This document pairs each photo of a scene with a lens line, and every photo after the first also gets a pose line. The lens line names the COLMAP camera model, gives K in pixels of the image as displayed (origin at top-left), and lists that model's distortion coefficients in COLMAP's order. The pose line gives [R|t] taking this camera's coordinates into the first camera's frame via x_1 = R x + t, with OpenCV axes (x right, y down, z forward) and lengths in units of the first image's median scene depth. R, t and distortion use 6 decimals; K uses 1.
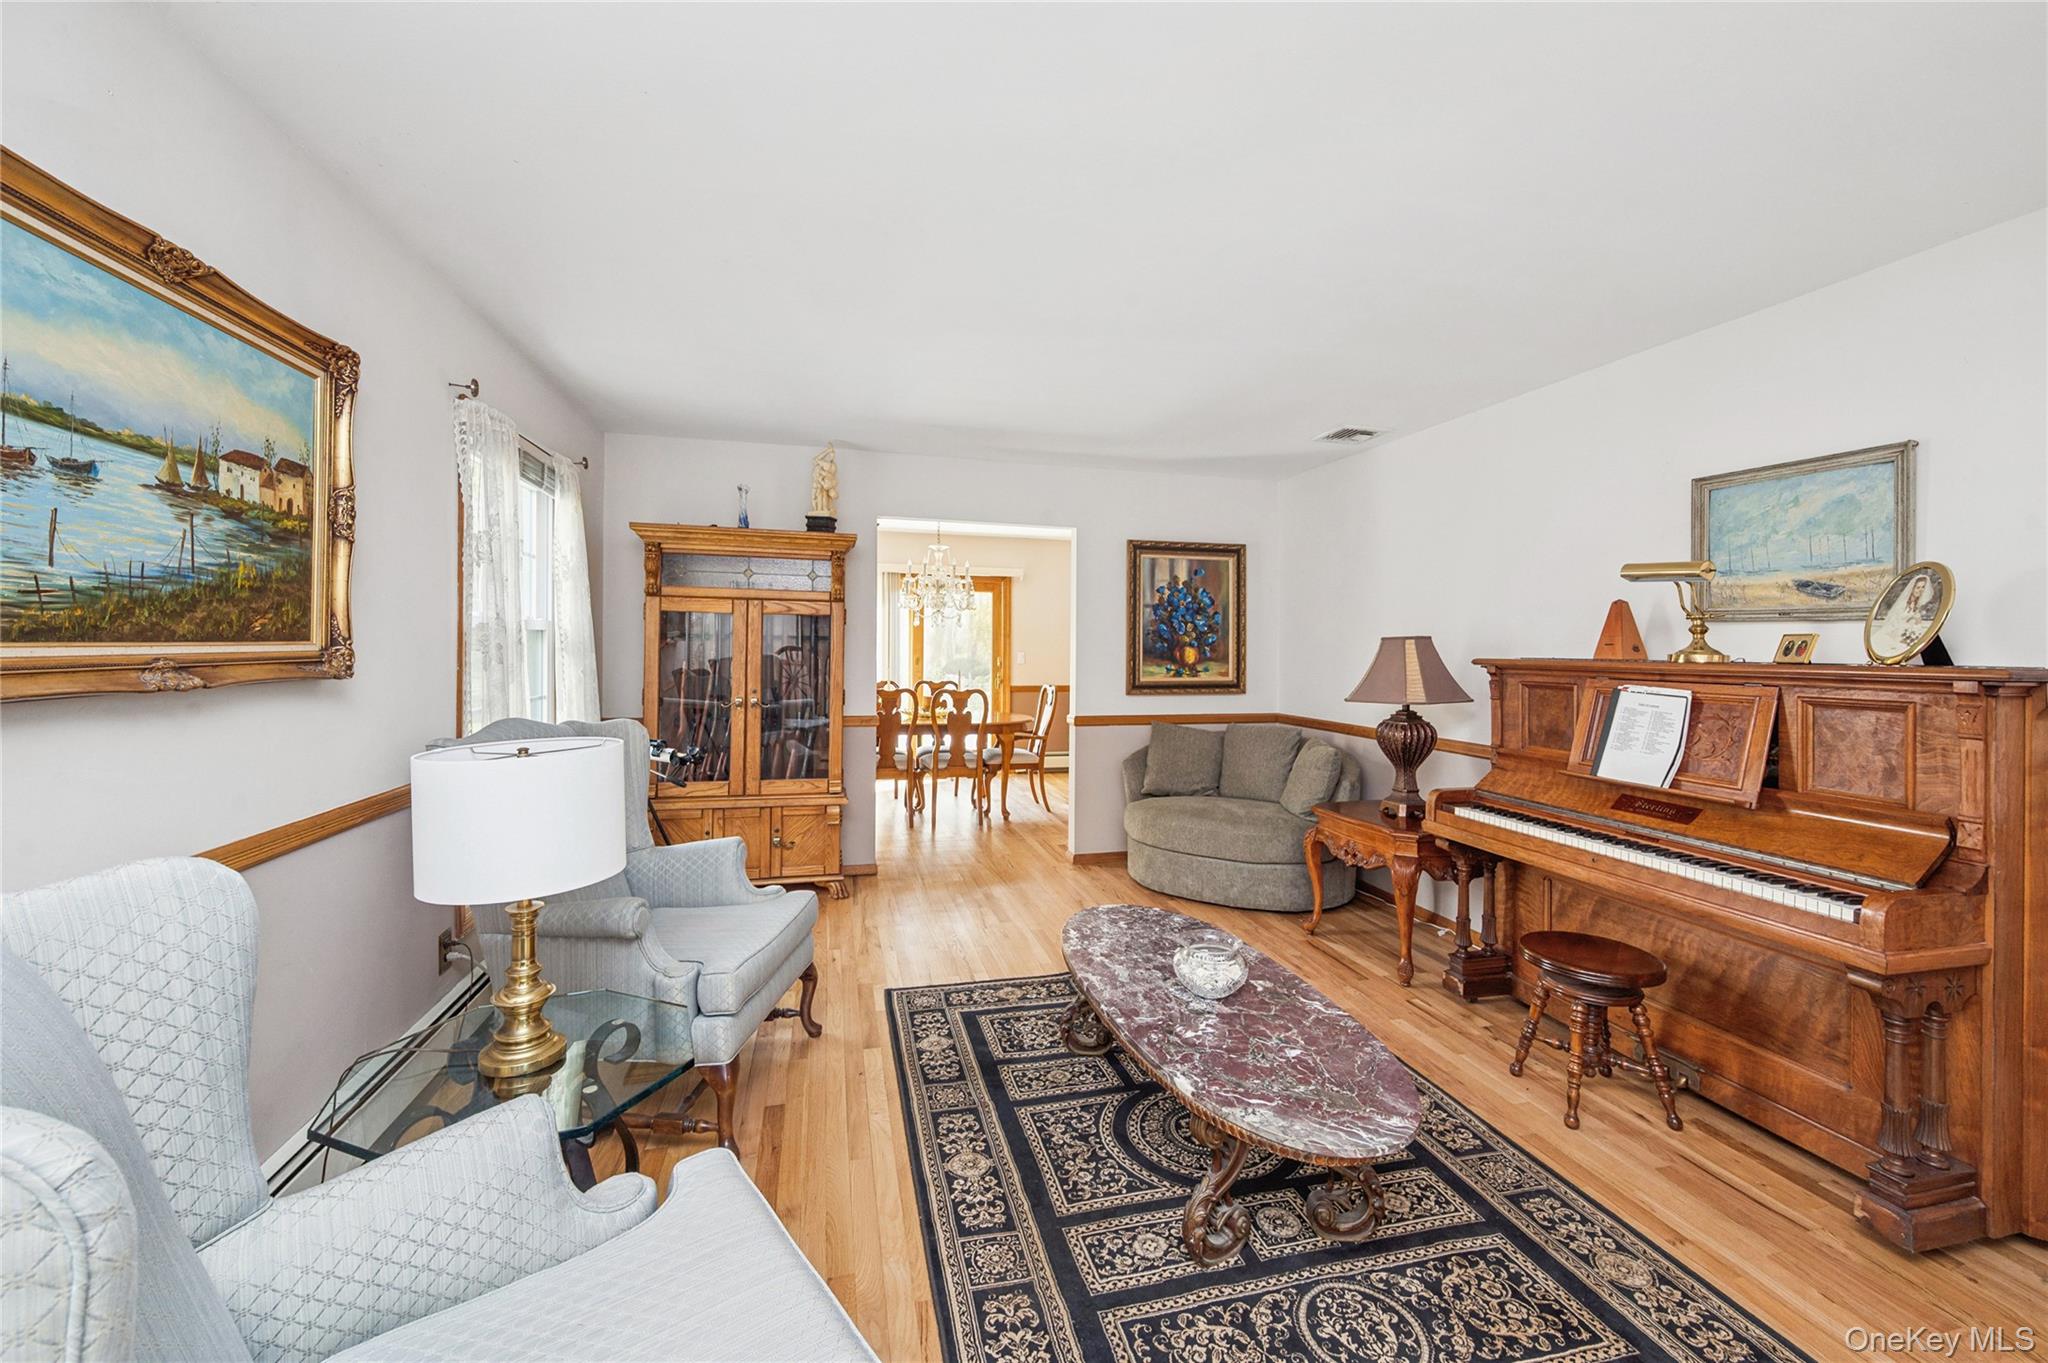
lens RADIAL K [[809.9, 0, 1026.5], [0, 809.9, 666.2], [0, 0, 1]] dist [-0.002536, 0.000122]
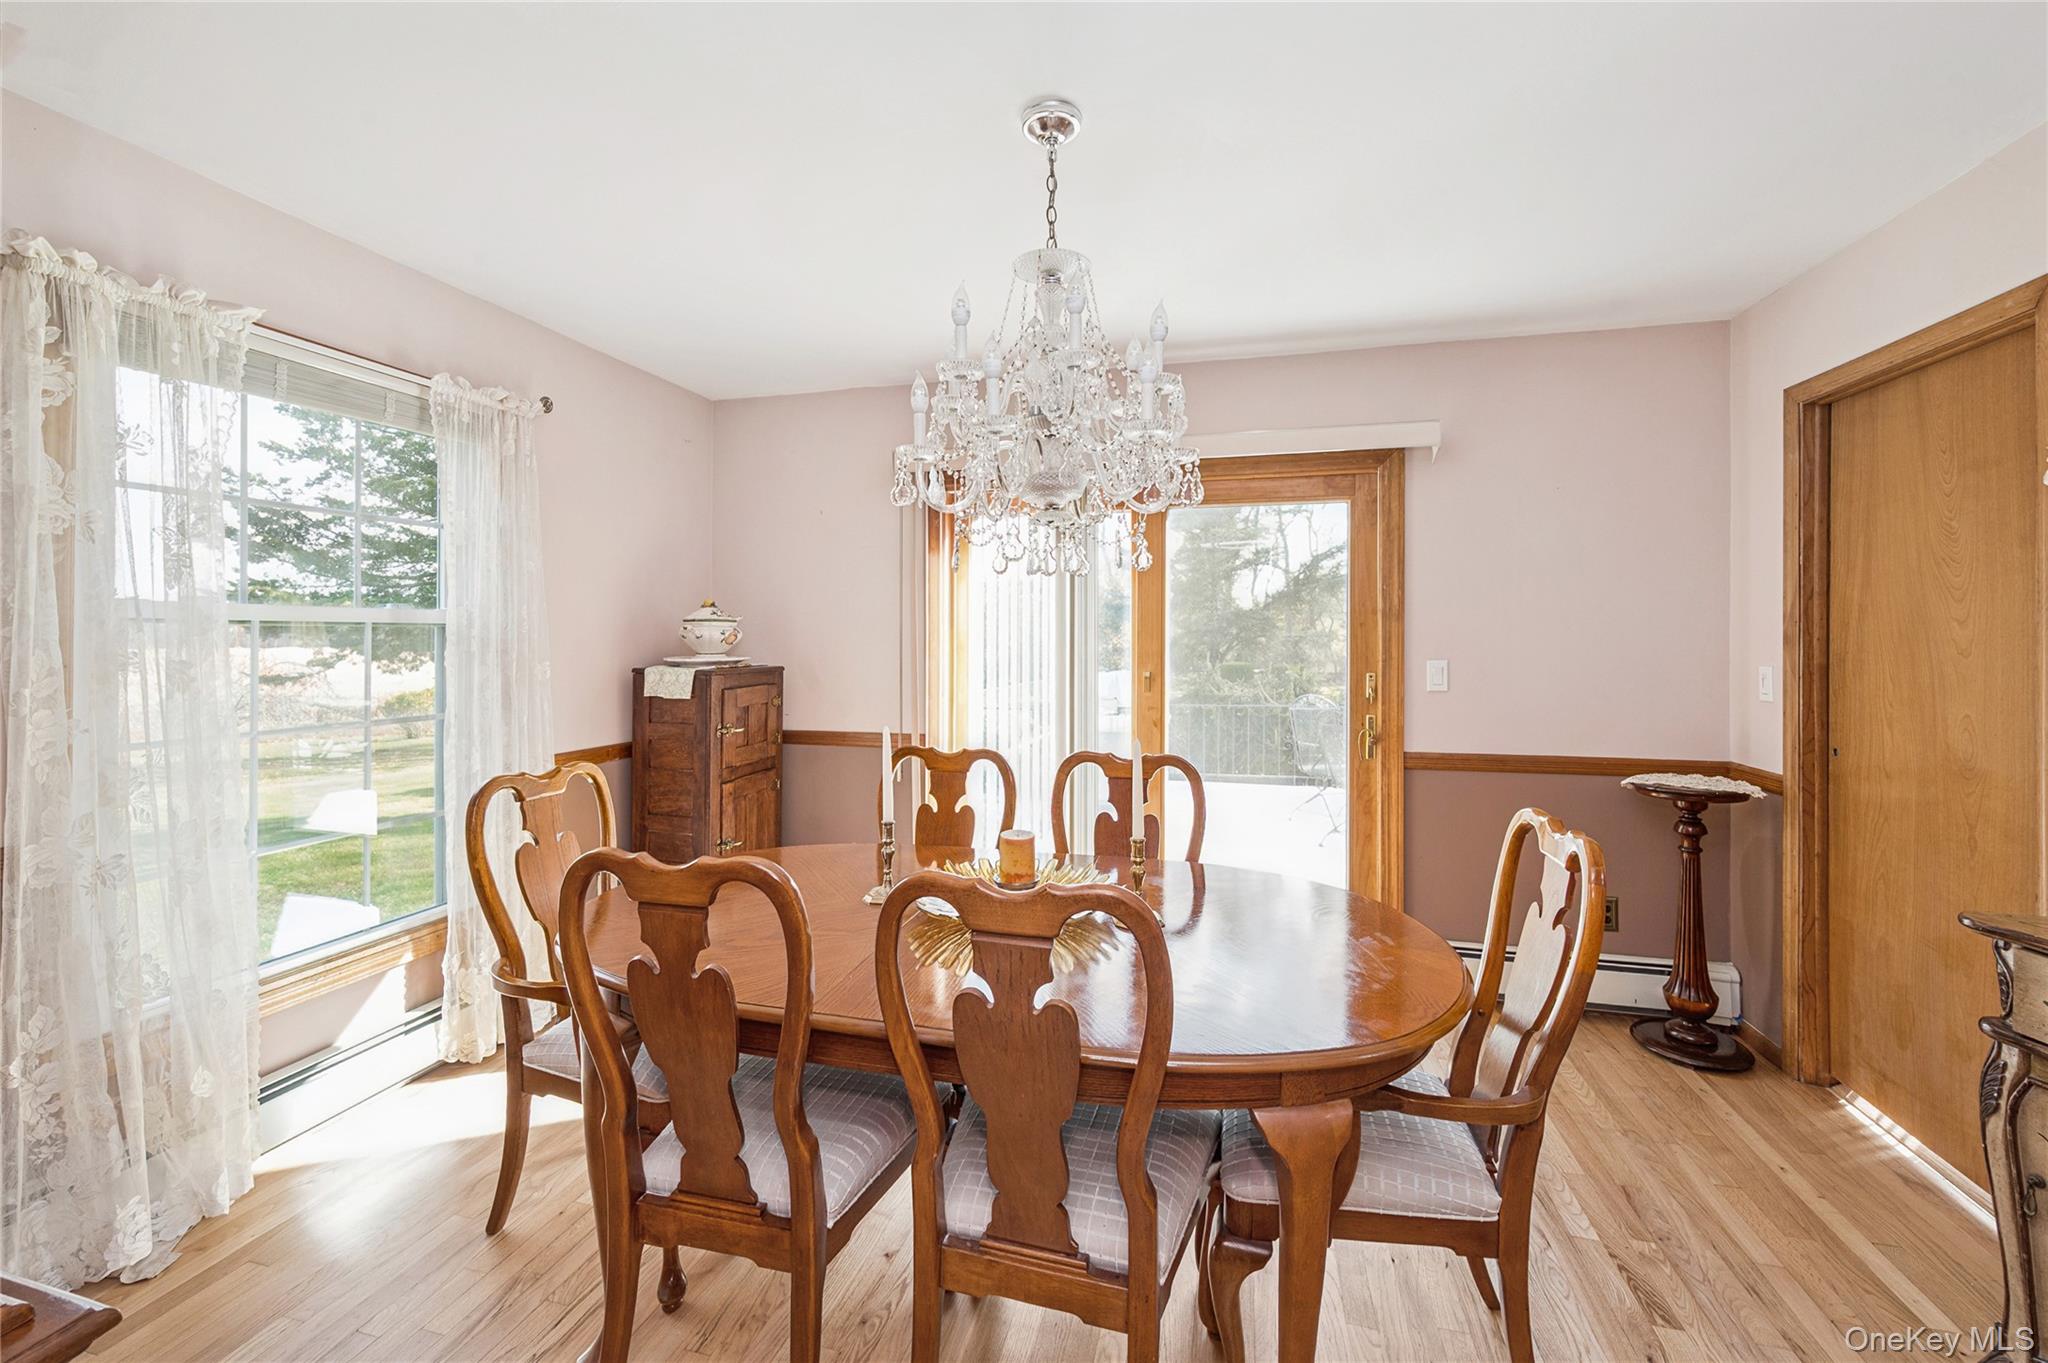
lens RADIAL K [[809.9, 0, 1019.6], [0, 809.9, 679.0], [0, 0, 1]] dist [-0.002536, 0.000122]
pose [[0.879084, -0.002836, -0.476659, 0.001817], [-0.000234, 0.999980, -0.006381, -0.006606], [0.476668, 0.005721, 0.879065, 0.598019]]
